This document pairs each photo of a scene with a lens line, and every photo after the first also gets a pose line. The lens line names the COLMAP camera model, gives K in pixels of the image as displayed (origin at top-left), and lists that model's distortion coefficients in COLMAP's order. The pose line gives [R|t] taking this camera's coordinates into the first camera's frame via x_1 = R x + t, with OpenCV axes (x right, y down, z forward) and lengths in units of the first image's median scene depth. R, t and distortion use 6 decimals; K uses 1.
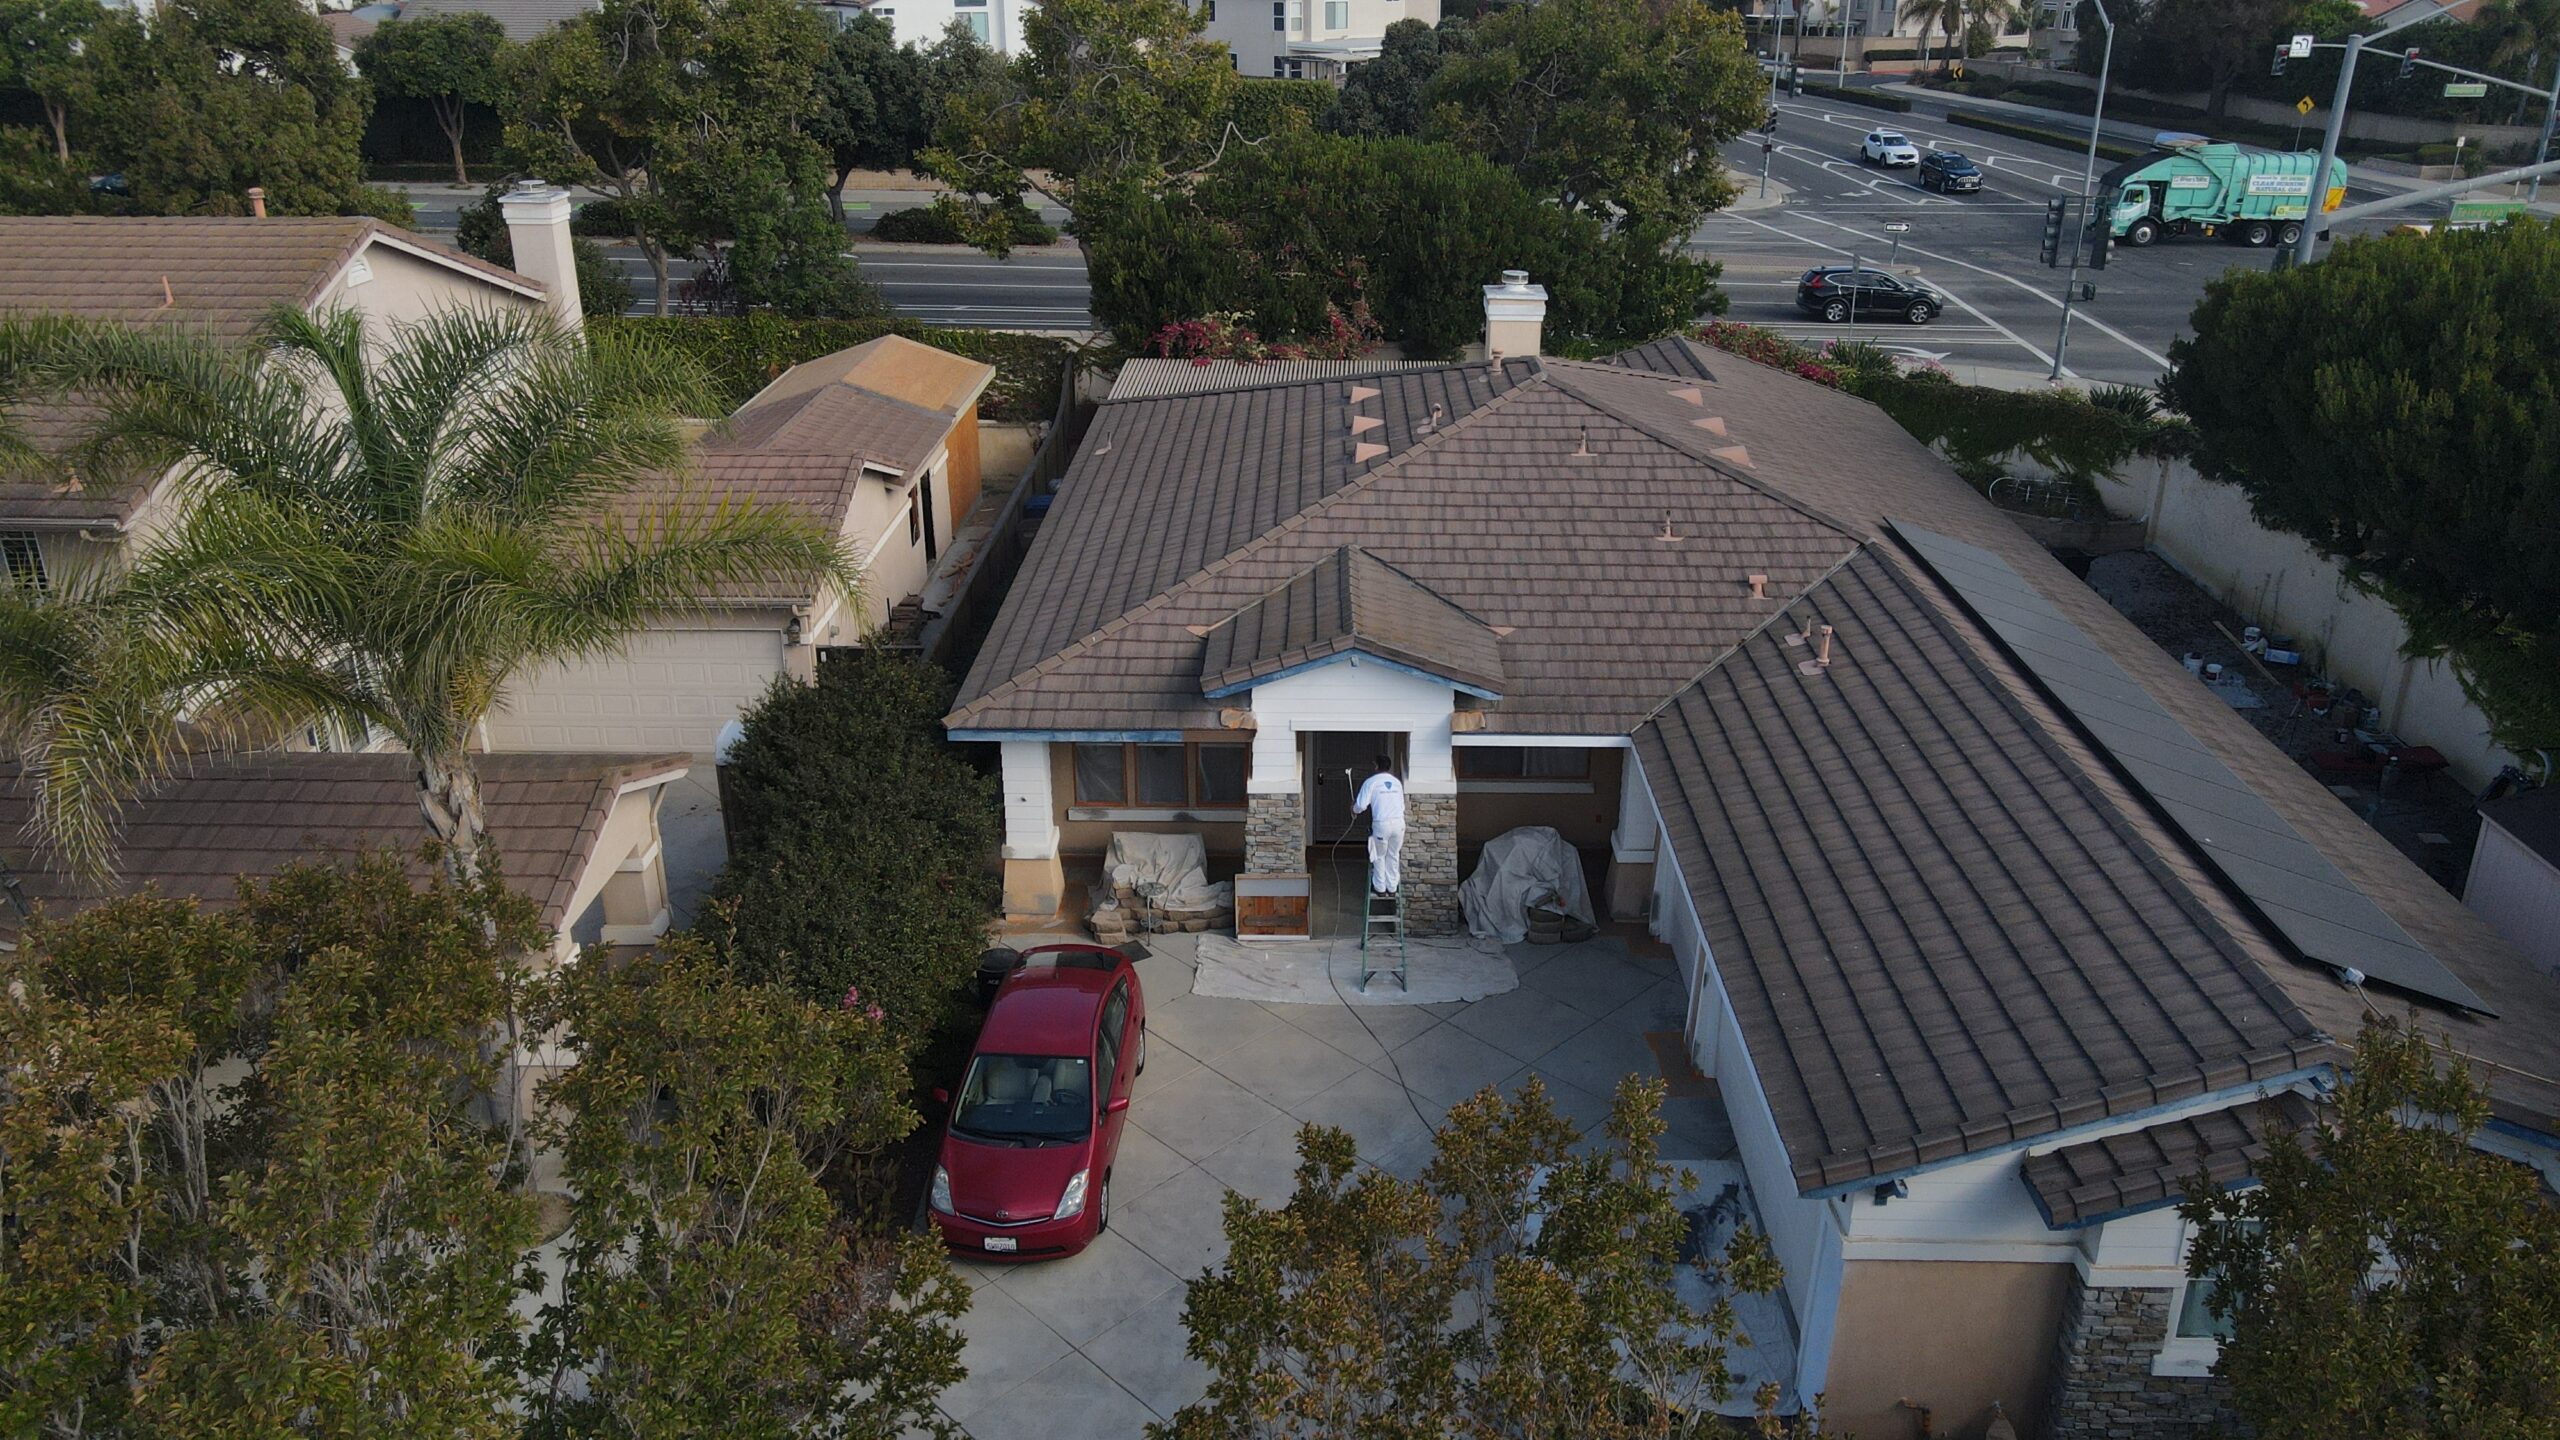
lens RADIAL K [[1890.8, 0, 1299.7], [0, 1890.8, 714.8], [0, 0, 1]] dist [0.005805, 0.017705]
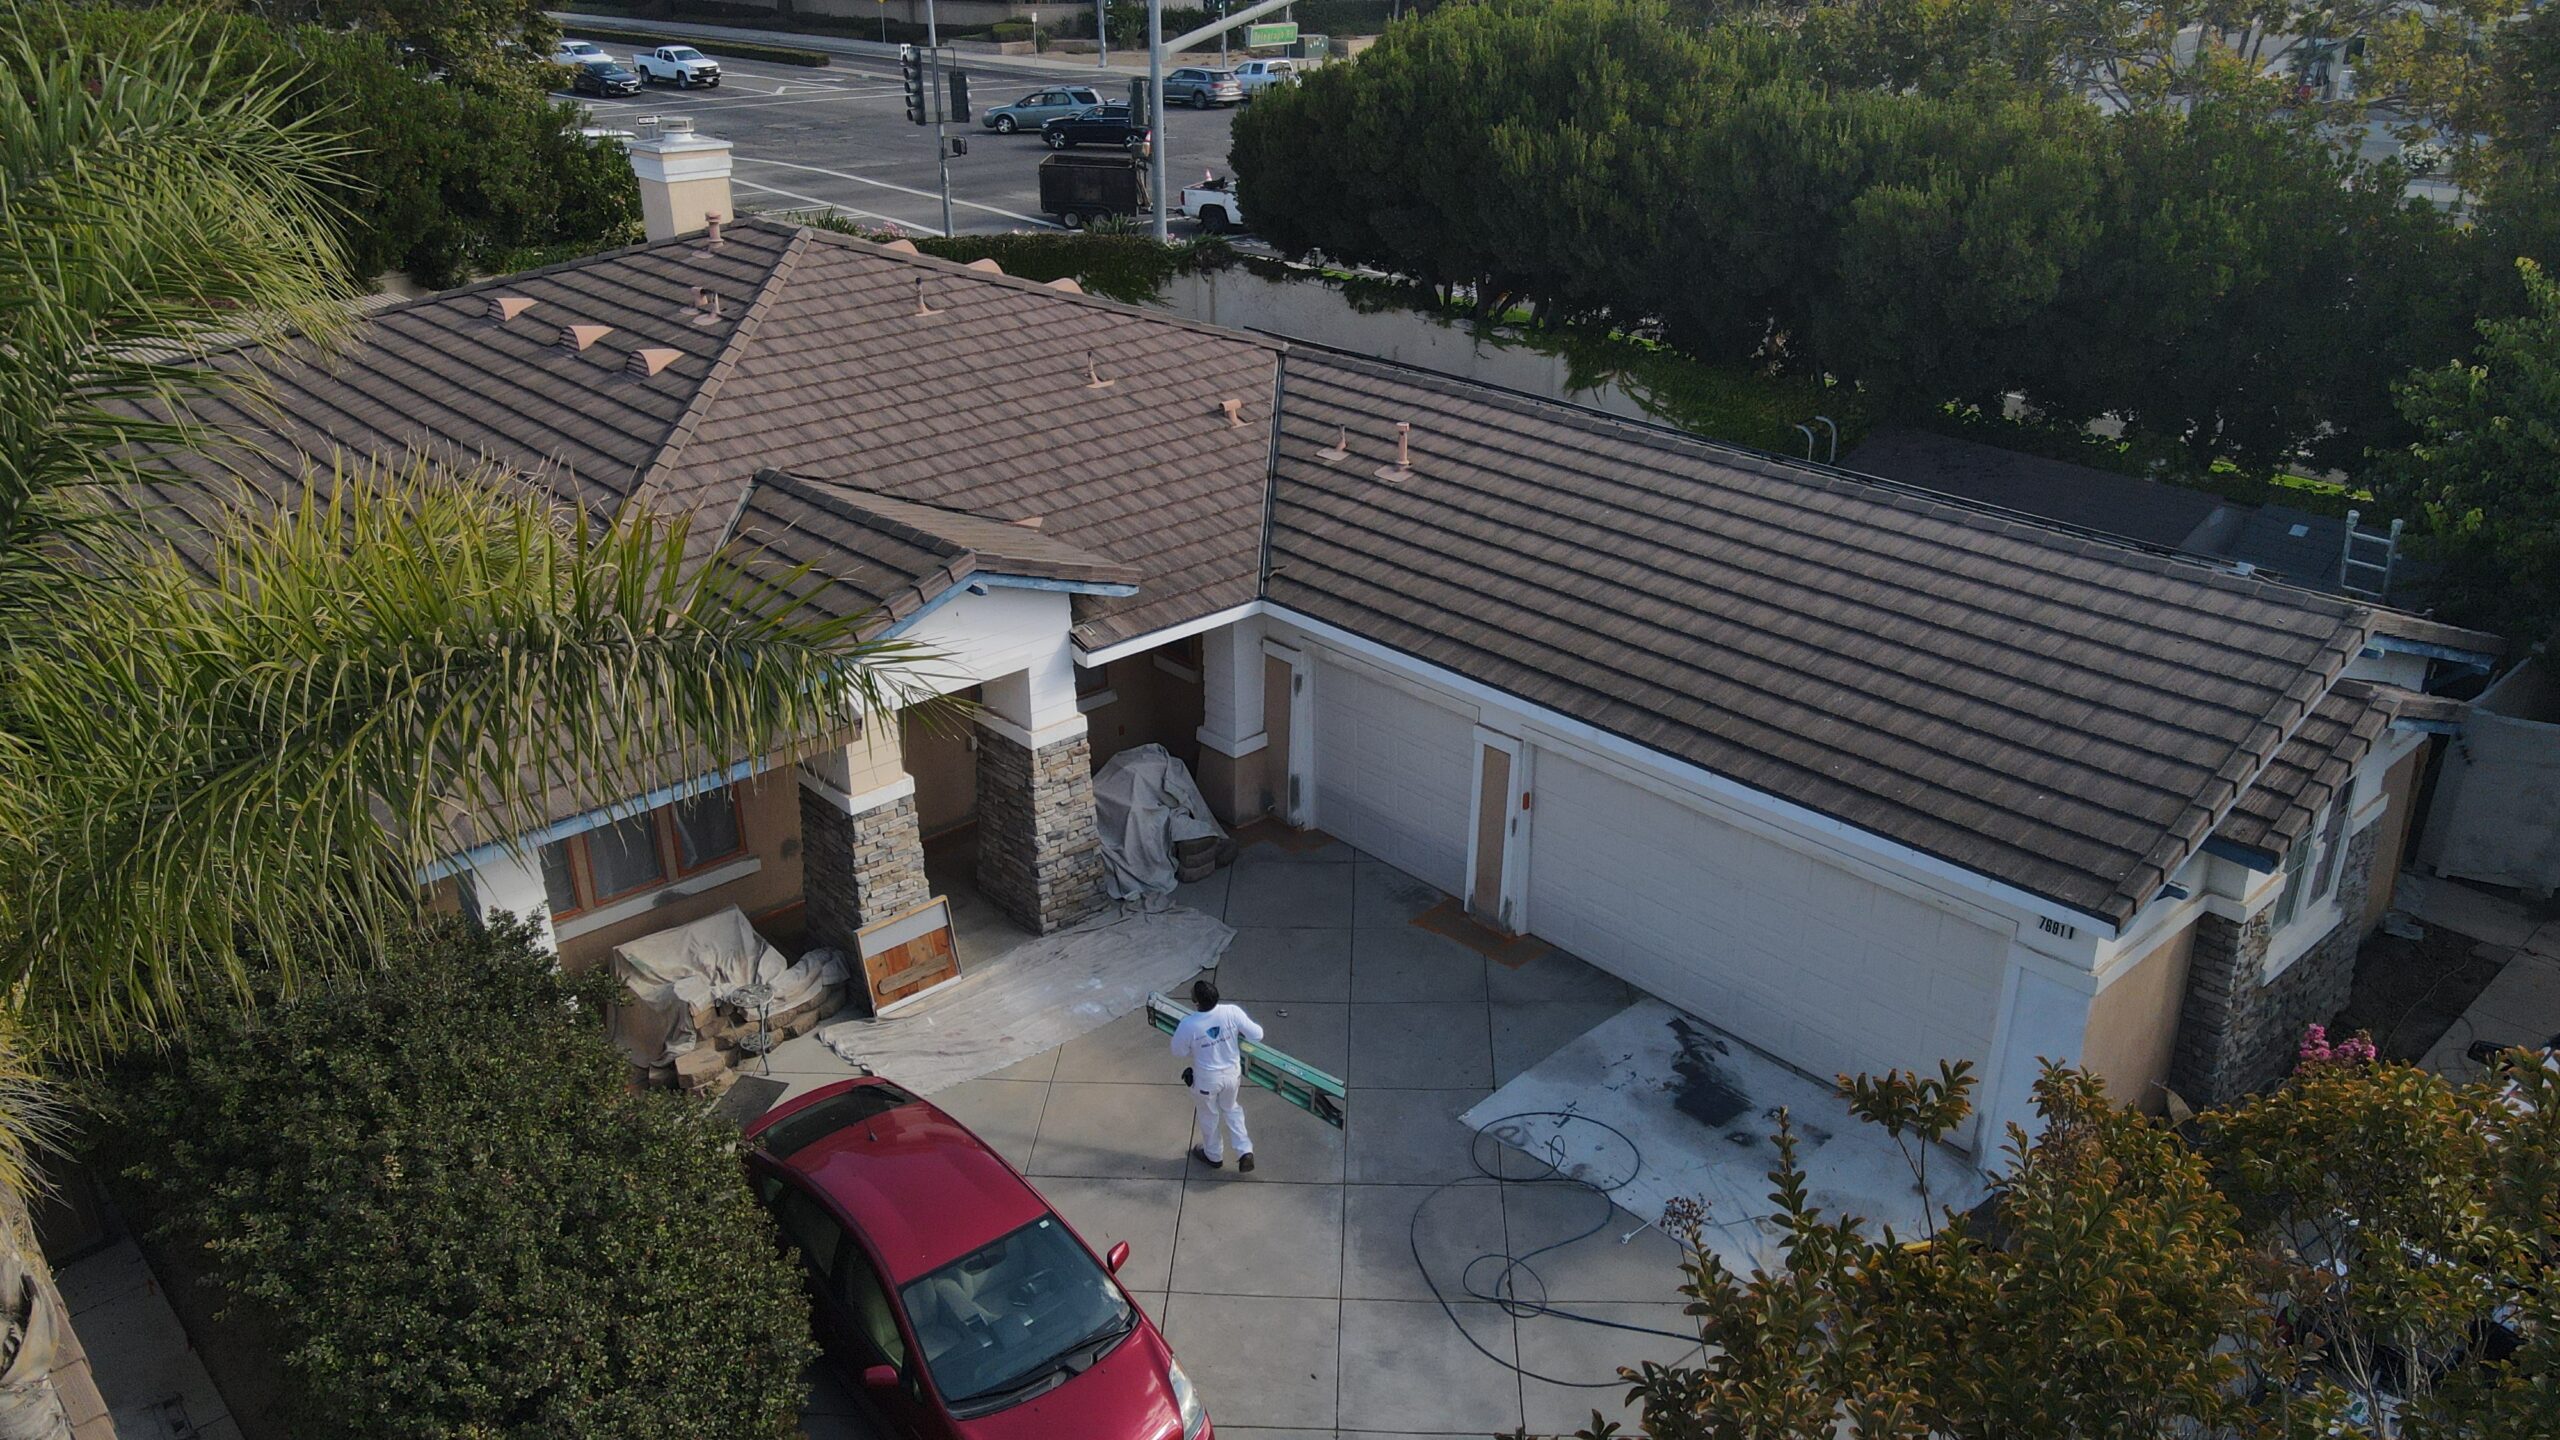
lens RADIAL K [[1890.8, 0, 1290.9], [0, 1890.8, 723.6], [0, 0, 1]] dist [0.005805, 0.017705]
pose [[0.726963, -0.286879, 0.623879, -0.325369], [0.267205, 0.955122, 0.127839, -0.036352], [-0.632555, 0.073770, 0.770994, 0.329443]]
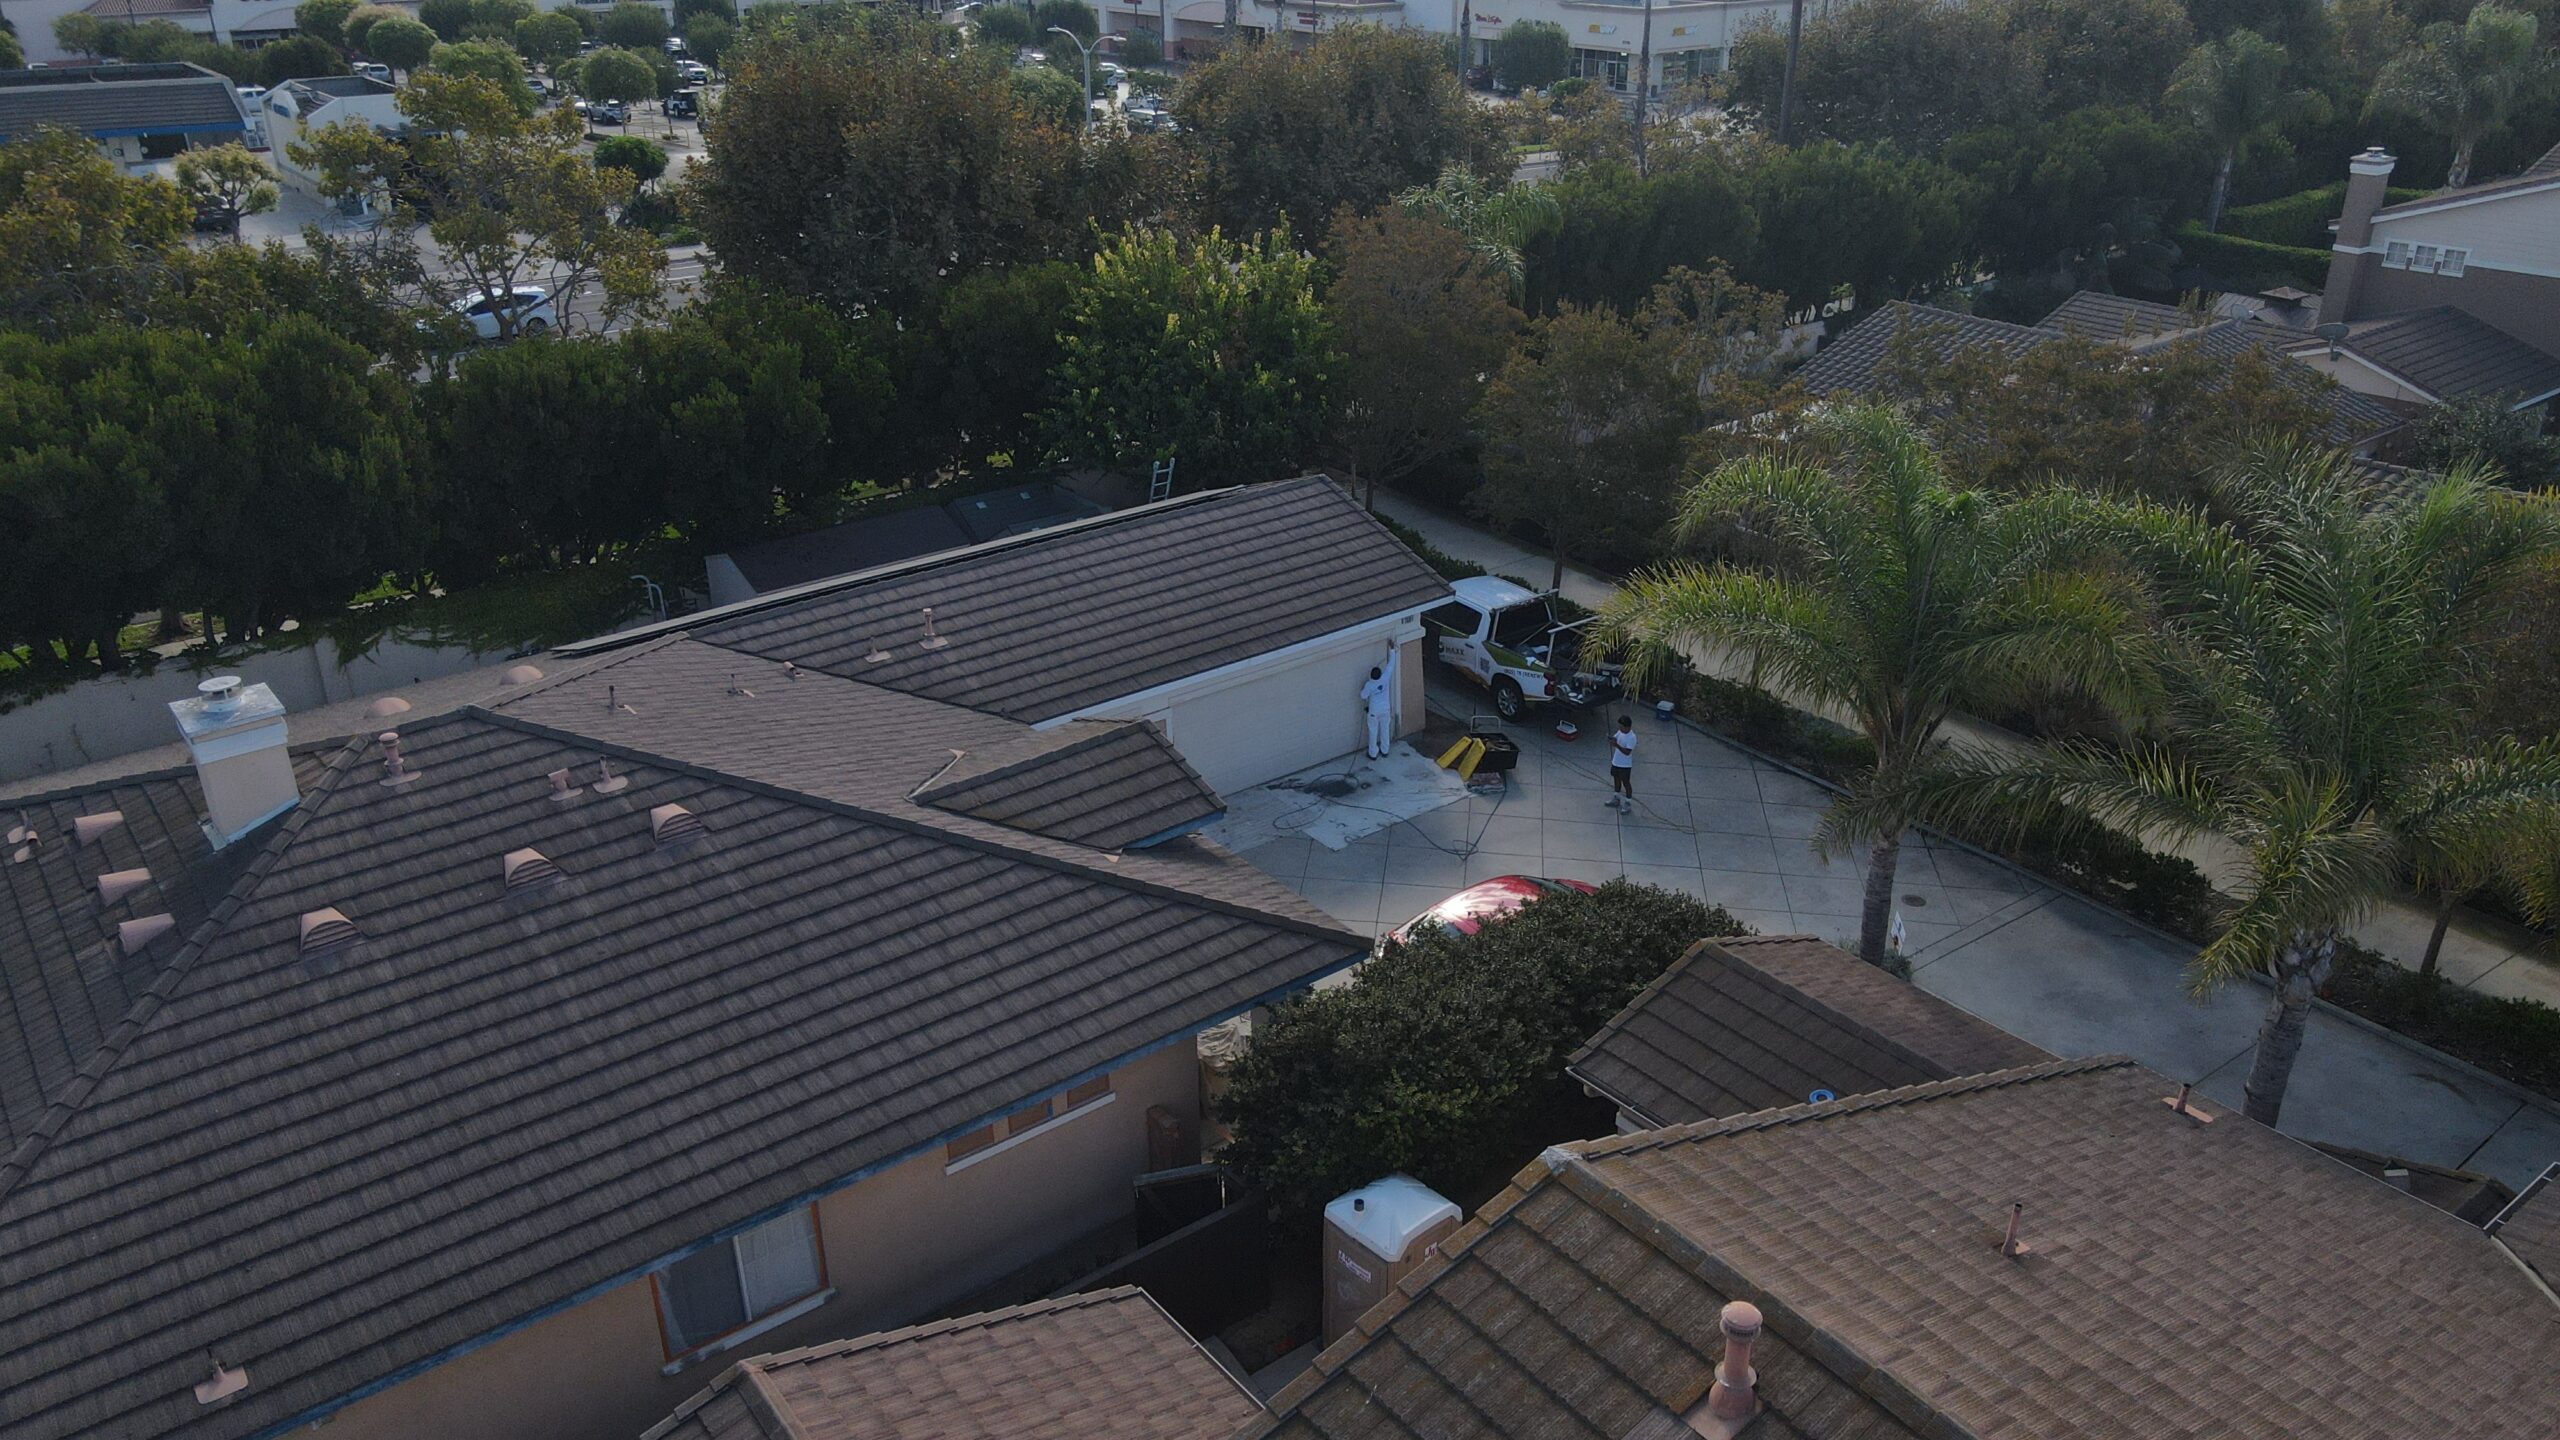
lens RADIAL K [[1890.8, 0, 1281.1], [0, 1890.8, 718.7], [0, 0, 1]] dist [0.005805, 0.017705]
pose [[-0.623220, -0.321334, 0.712981, -0.769847], [0.309642, 0.735791, 0.602274, -0.649961], [-0.718136, 0.596118, -0.359061, 1.231391]]
